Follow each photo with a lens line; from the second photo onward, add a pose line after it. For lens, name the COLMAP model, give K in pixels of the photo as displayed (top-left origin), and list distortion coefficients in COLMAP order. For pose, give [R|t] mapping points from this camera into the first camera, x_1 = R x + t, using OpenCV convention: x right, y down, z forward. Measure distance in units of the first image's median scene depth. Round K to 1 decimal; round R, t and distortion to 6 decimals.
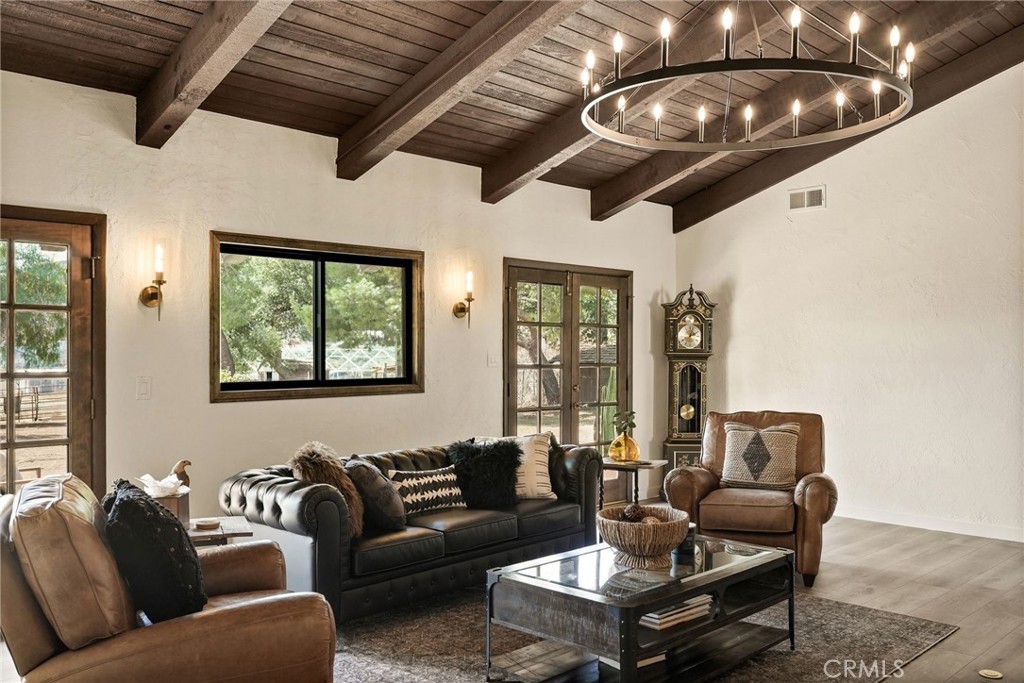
lens RADIAL K [[872.1, 0, 517.6], [0, 872.1, 372.1], [0, 0, 1]] dist [0.002741, -0.008676]
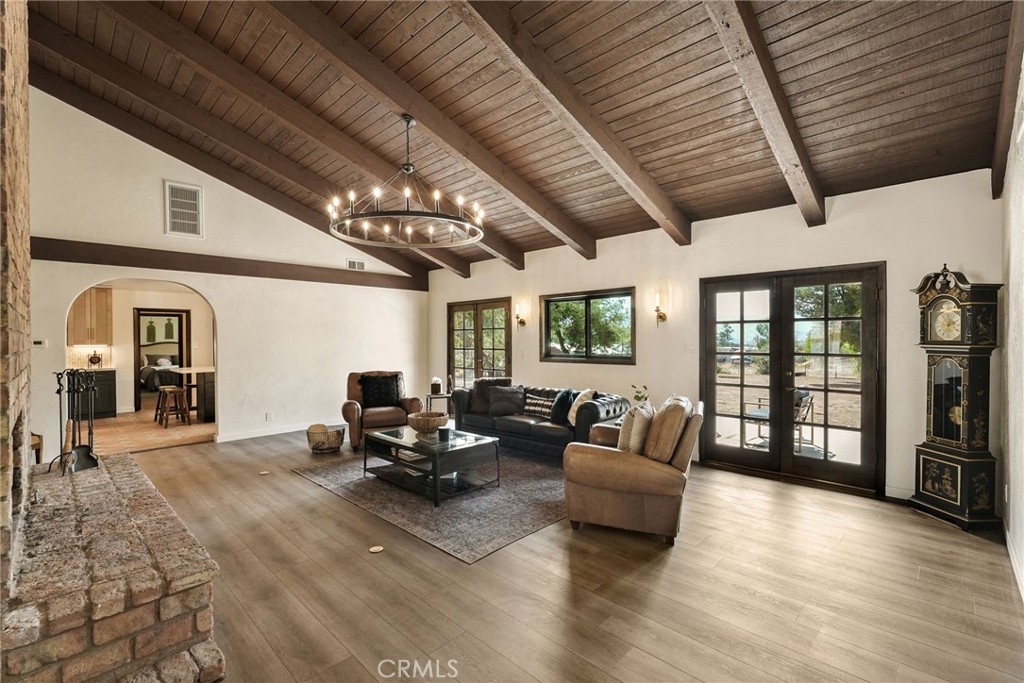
lens RADIAL K [[464.6, 0, 515.5], [0, 464.6, 342.1], [0, 0, 1]] dist [-0.002902, 0.001762]
pose [[0.004405, 0.002424, -0.999987, 0.917465], [-0.024604, 0.999695, 0.002315, -0.021747], [0.999688, 0.024594, 0.004464, 0.824667]]
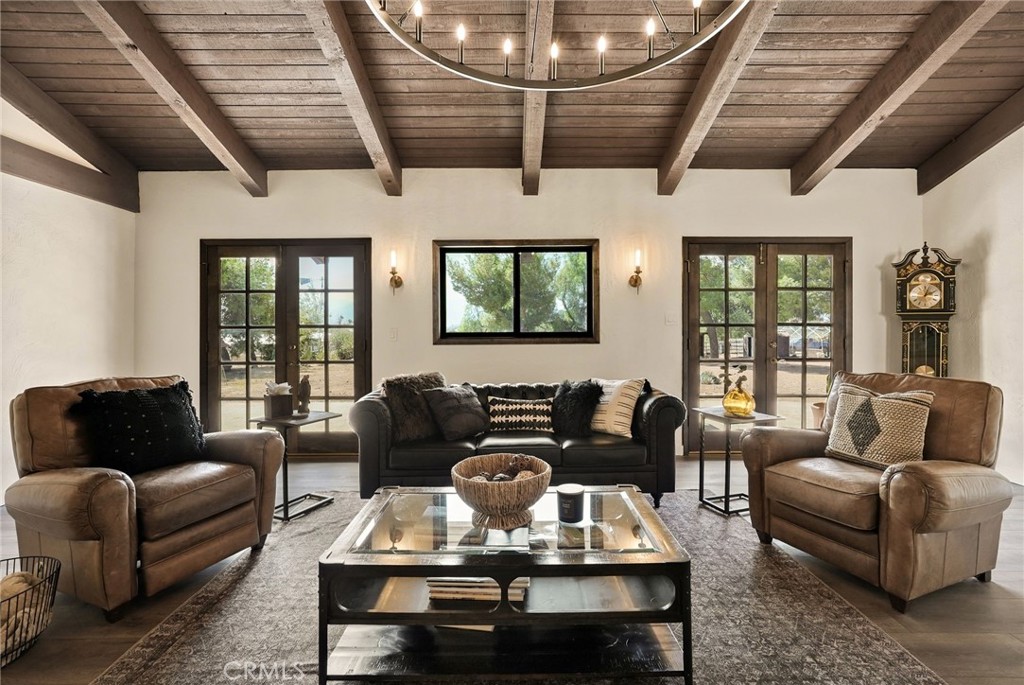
lens RADIAL K [[464.6, 0, 519.6], [0, 464.6, 336.1], [0, 0, 1]] dist [-0.002902, 0.001762]
pose [[0.708470, 0.011122, -0.705653, 0.345198], [-0.013731, 0.999904, 0.001974, 0.013347], [0.705607, 0.008291, 0.708555, 0.442635]]
